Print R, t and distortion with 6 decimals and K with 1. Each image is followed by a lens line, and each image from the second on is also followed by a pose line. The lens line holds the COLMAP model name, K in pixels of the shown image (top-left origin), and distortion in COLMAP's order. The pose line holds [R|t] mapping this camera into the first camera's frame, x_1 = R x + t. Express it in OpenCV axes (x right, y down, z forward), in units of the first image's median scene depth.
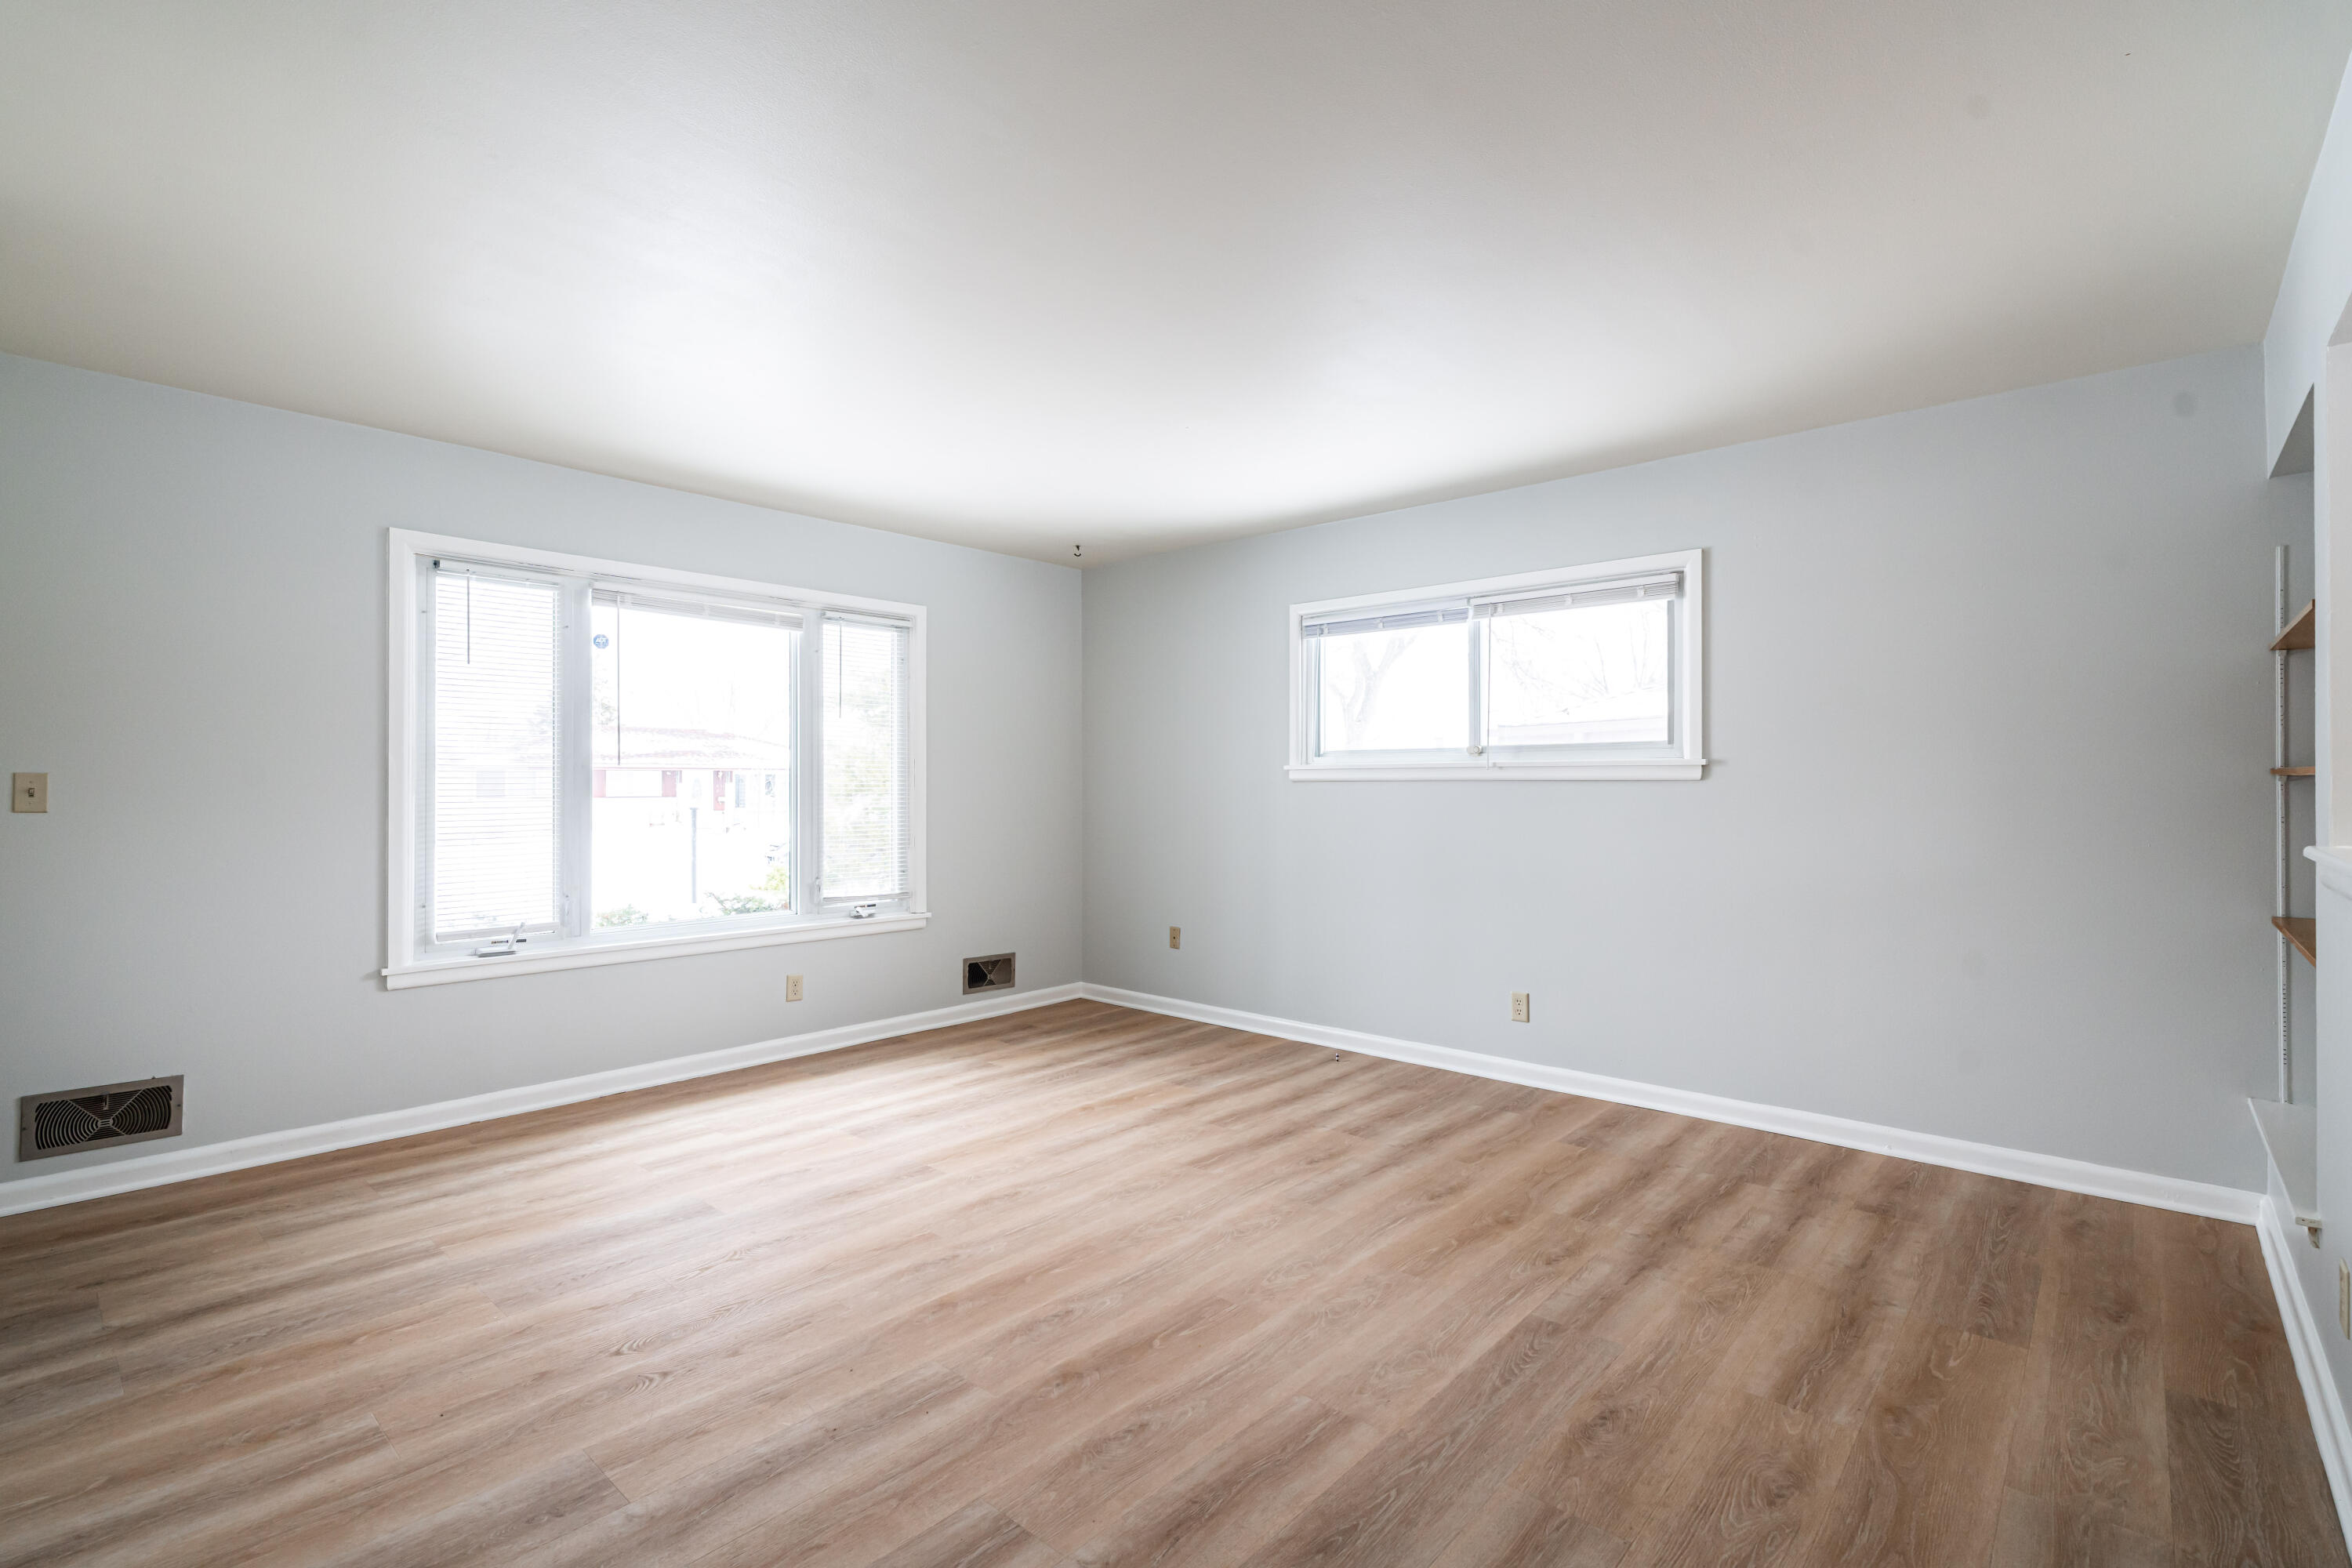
lens RADIAL K [[1076.3, 0, 1218.6], [0, 1076.3, 750.6], [0, 0, 1]] dist [-0.002591, 0.000603]
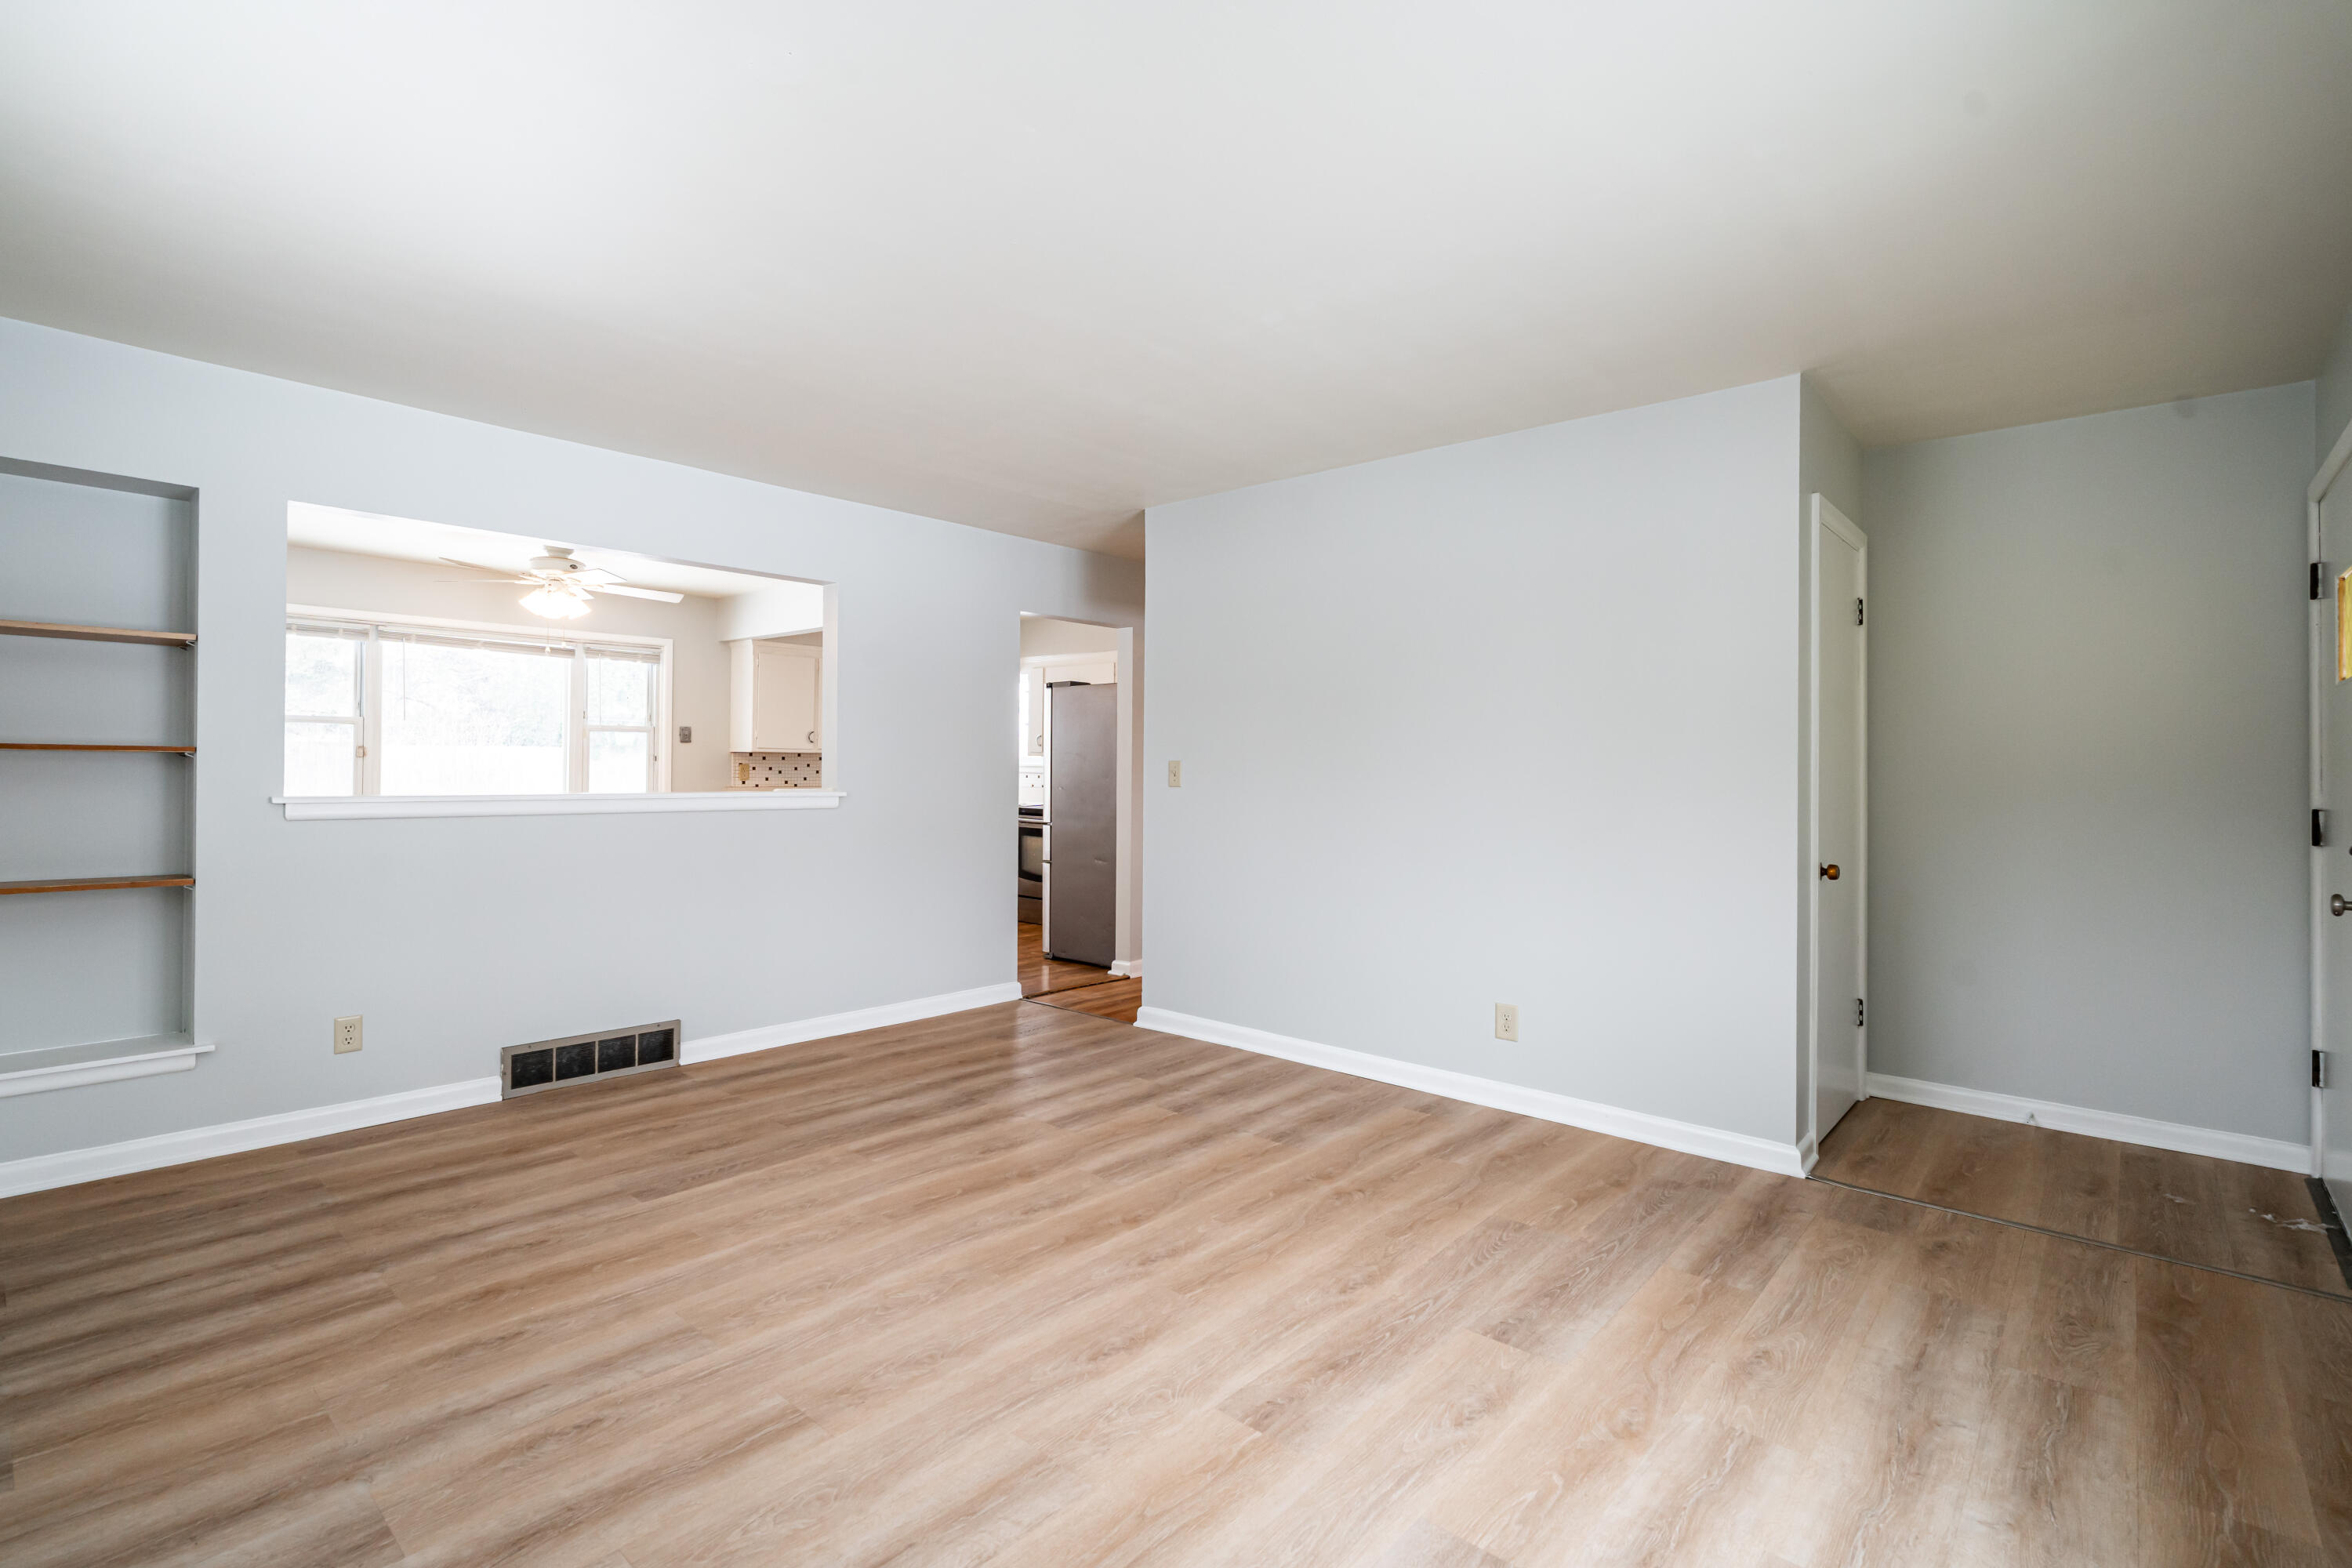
lens RADIAL K [[1087.0, 0, 1163.7], [0, 1087.0, 761.5], [0, 0, 1]] dist [-0.002861, 0.000191]
pose [[-0.999511, -0.009111, 0.029899, -0.245401], [-0.010201, 0.999281, -0.036504, 0.053349], [-0.029545, -0.036792, -0.998886, 1.678094]]
